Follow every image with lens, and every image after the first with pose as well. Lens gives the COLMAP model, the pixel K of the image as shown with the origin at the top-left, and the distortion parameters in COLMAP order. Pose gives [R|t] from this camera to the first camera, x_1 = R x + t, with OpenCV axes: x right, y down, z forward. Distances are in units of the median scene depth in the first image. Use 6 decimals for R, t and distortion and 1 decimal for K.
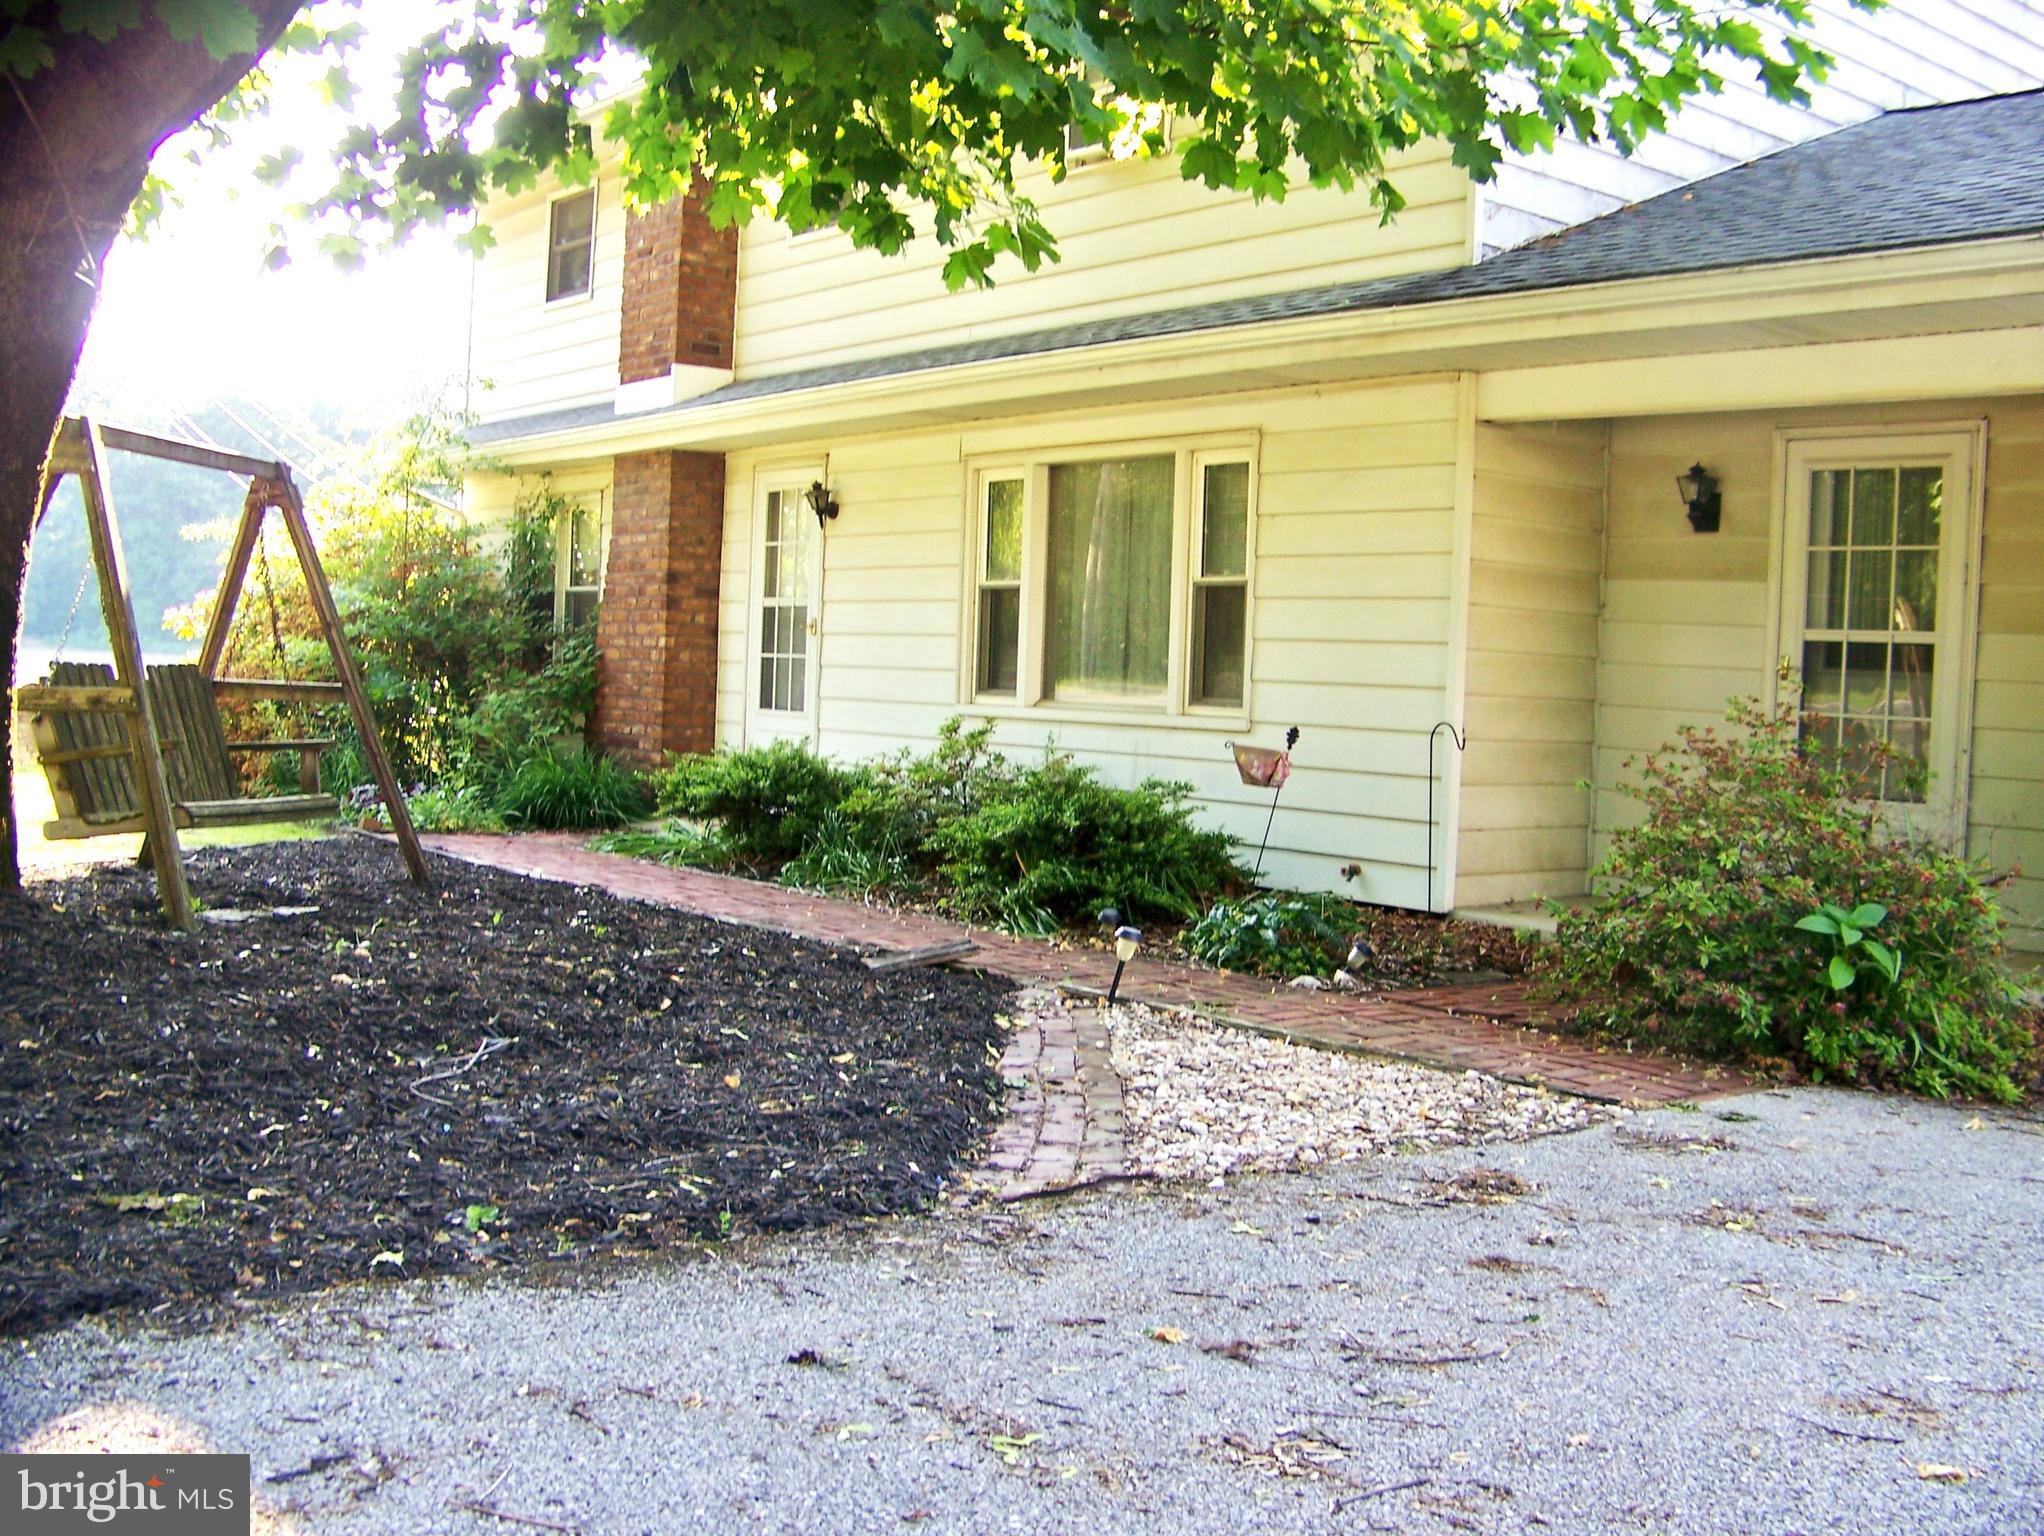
lens RADIAL K [[2162.3, 0, 1017.8], [0, 2162.3, 759.1], [0, 0, 1]] dist [-0.150687, 0.000000]
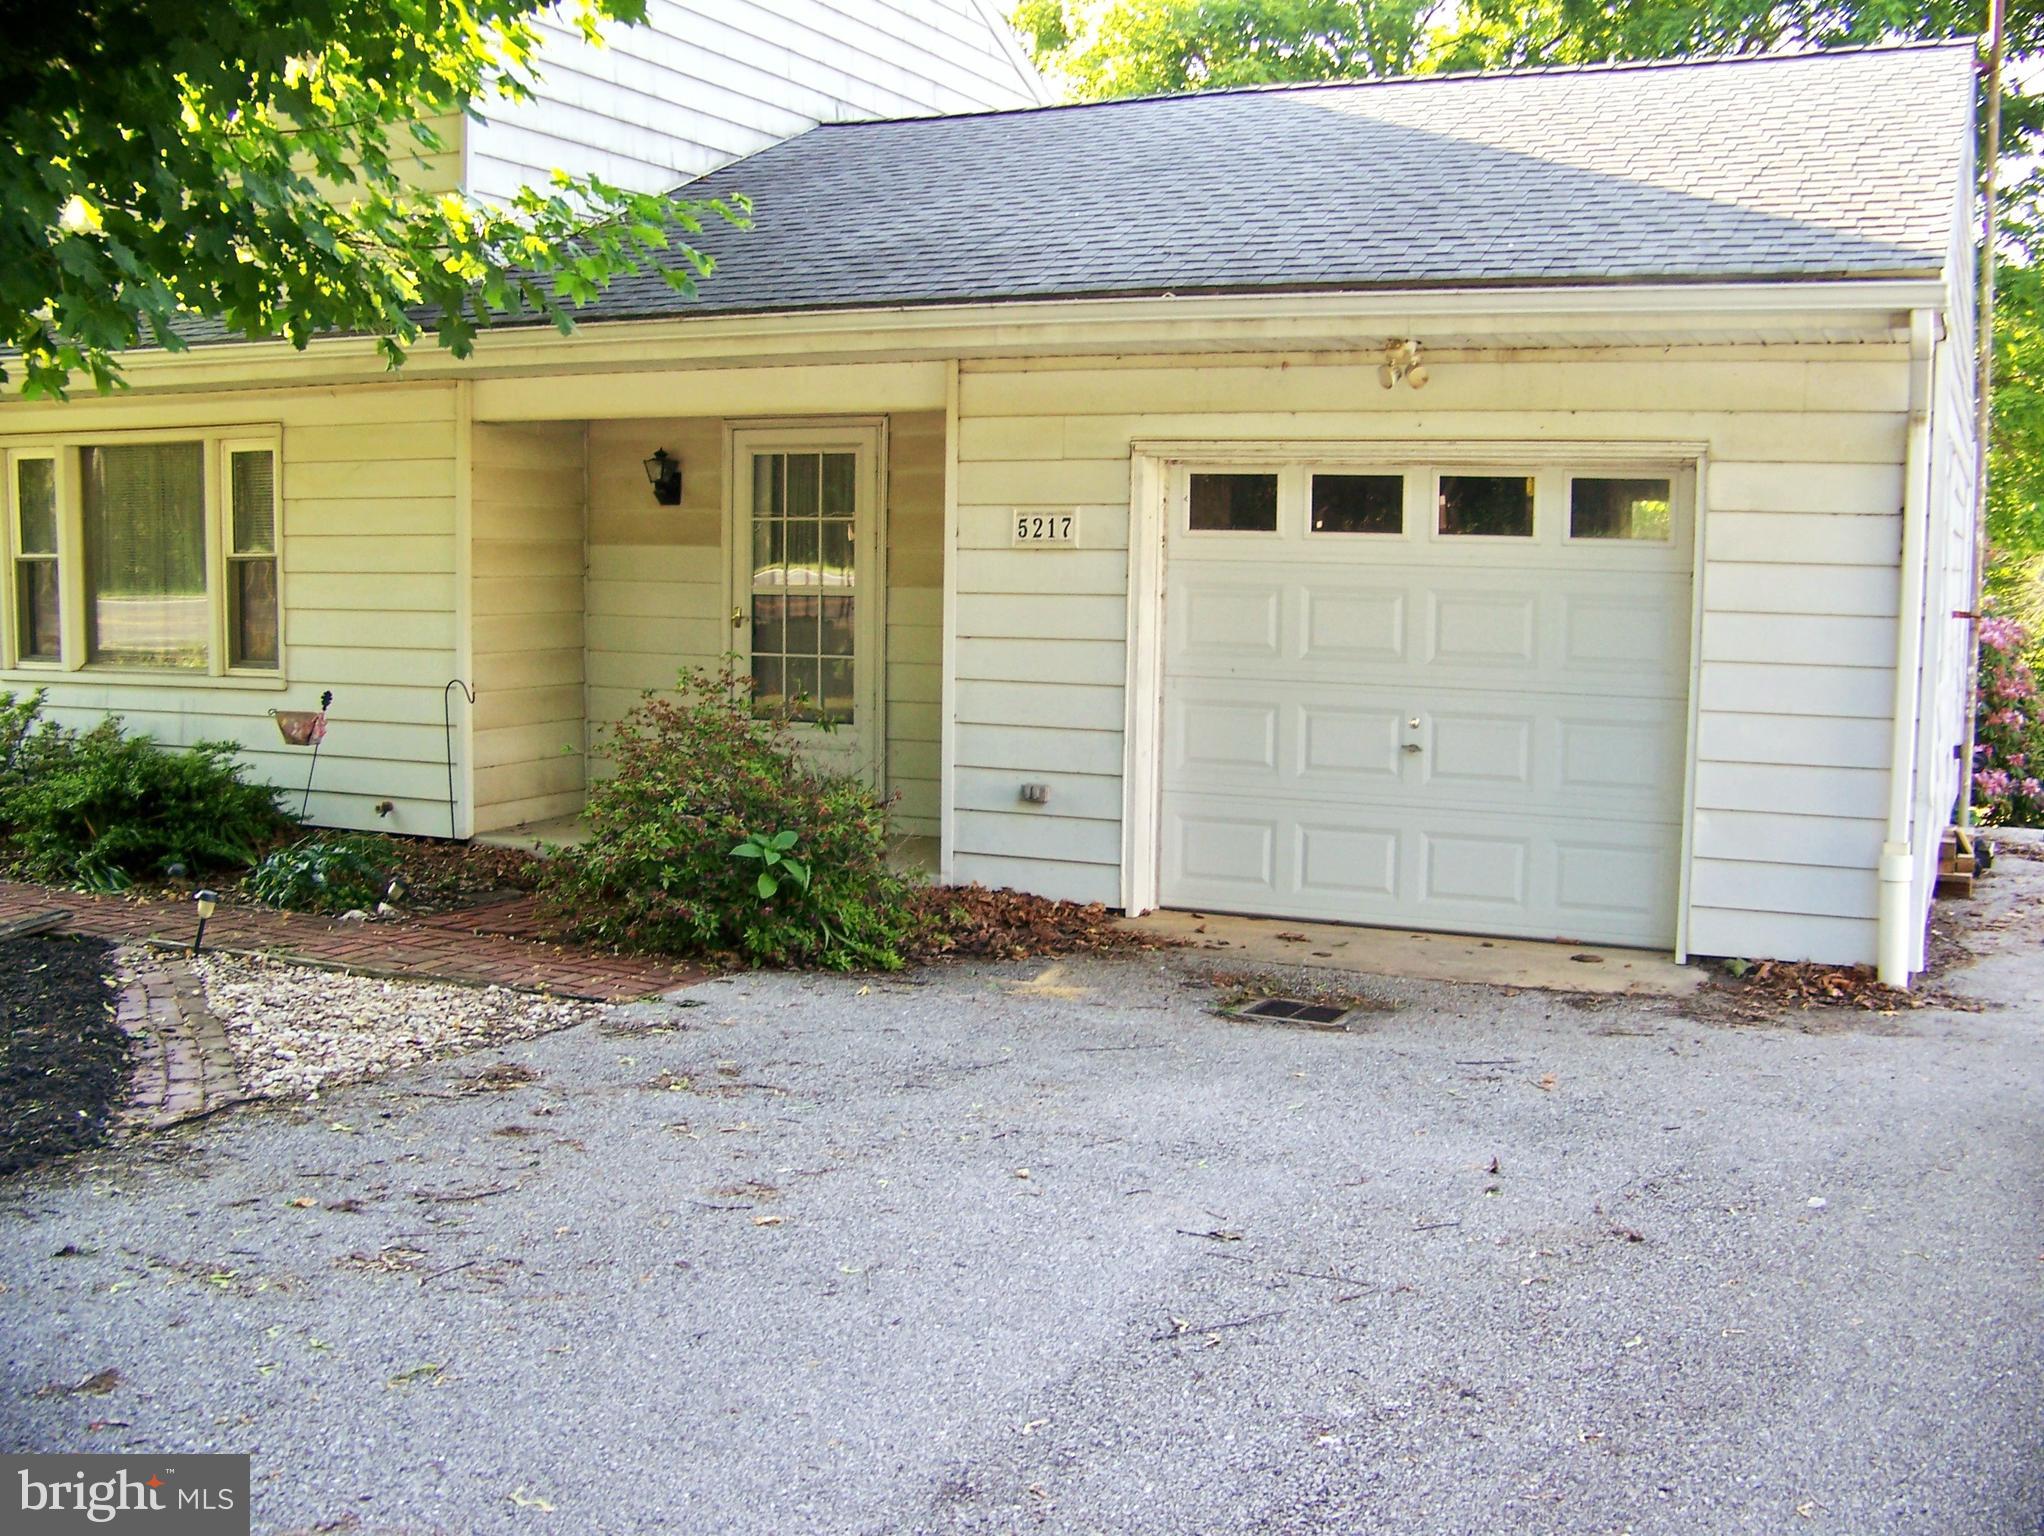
lens RADIAL K [[2162.3, 0, 1070.0], [0, 2162.3, 784.7], [0, 0, 1]] dist [-0.150687, 0.000000]
pose [[0.890204, -0.075372, 0.449283, -0.041966], [0.040677, 0.995430, 0.086397, -0.061185], [-0.453742, -0.058636, 0.889202, -0.255307]]
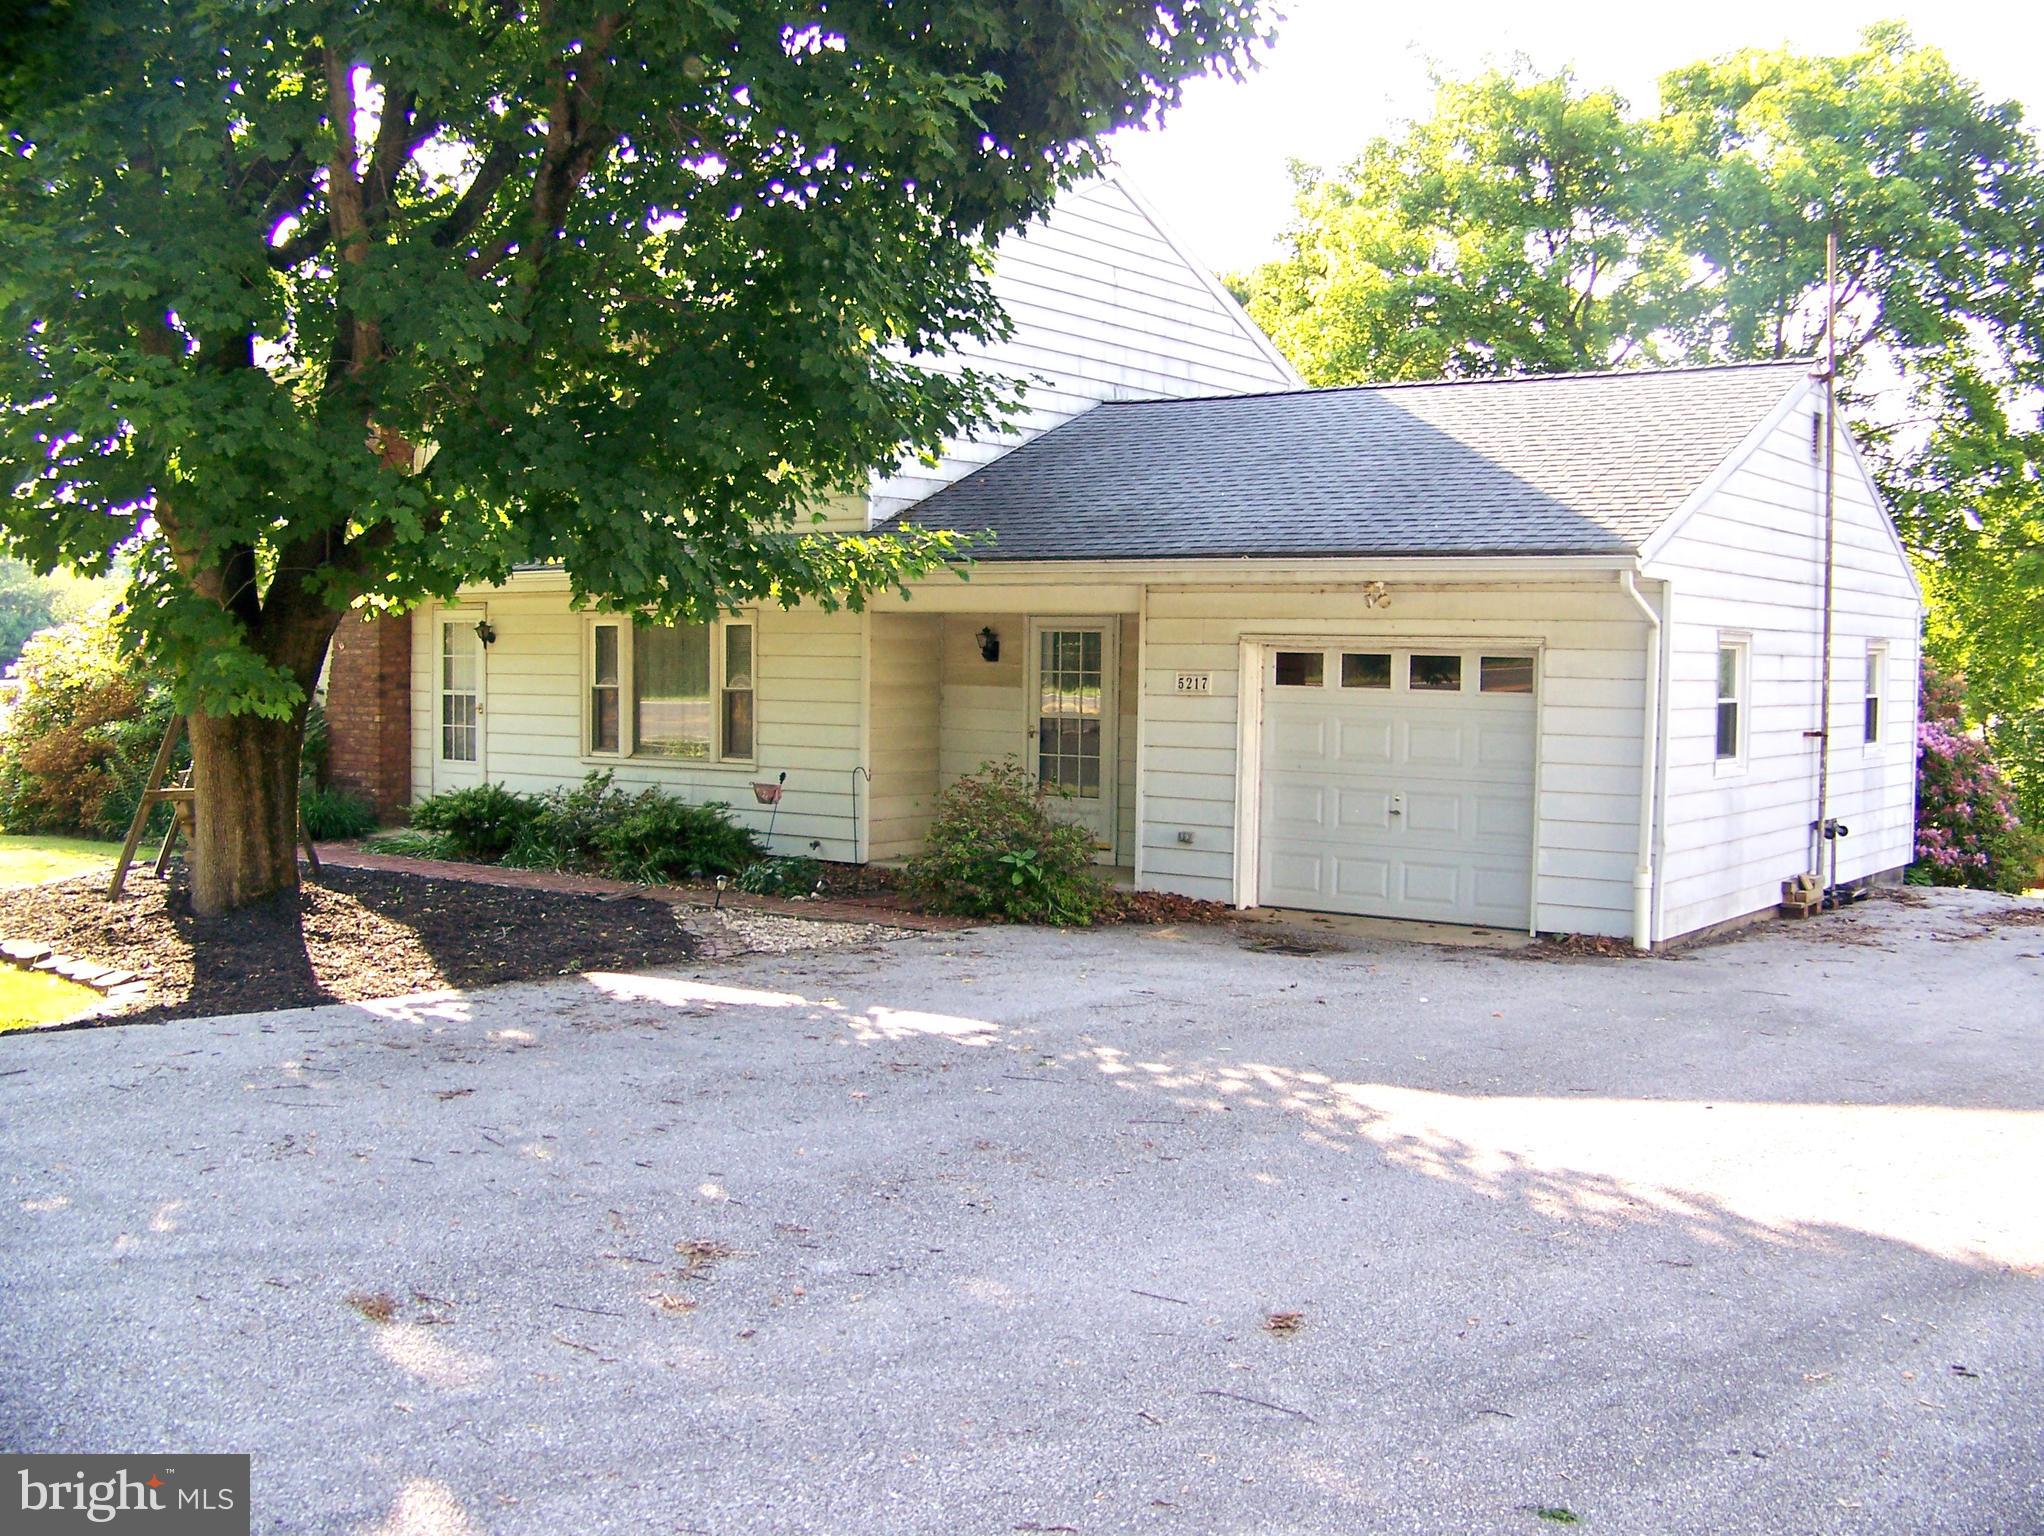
lens RADIAL K [[2162.3, 0, 1014.9], [0, 2162.3, 767.6], [0, 0, 1]] dist [-0.150687, 0.000000]
pose [[0.966553, -0.040107, 0.253312, -0.214192], [0.035252, 0.999098, 0.023677, -0.075307], [-0.254033, -0.013955, 0.967095, -1.229306]]
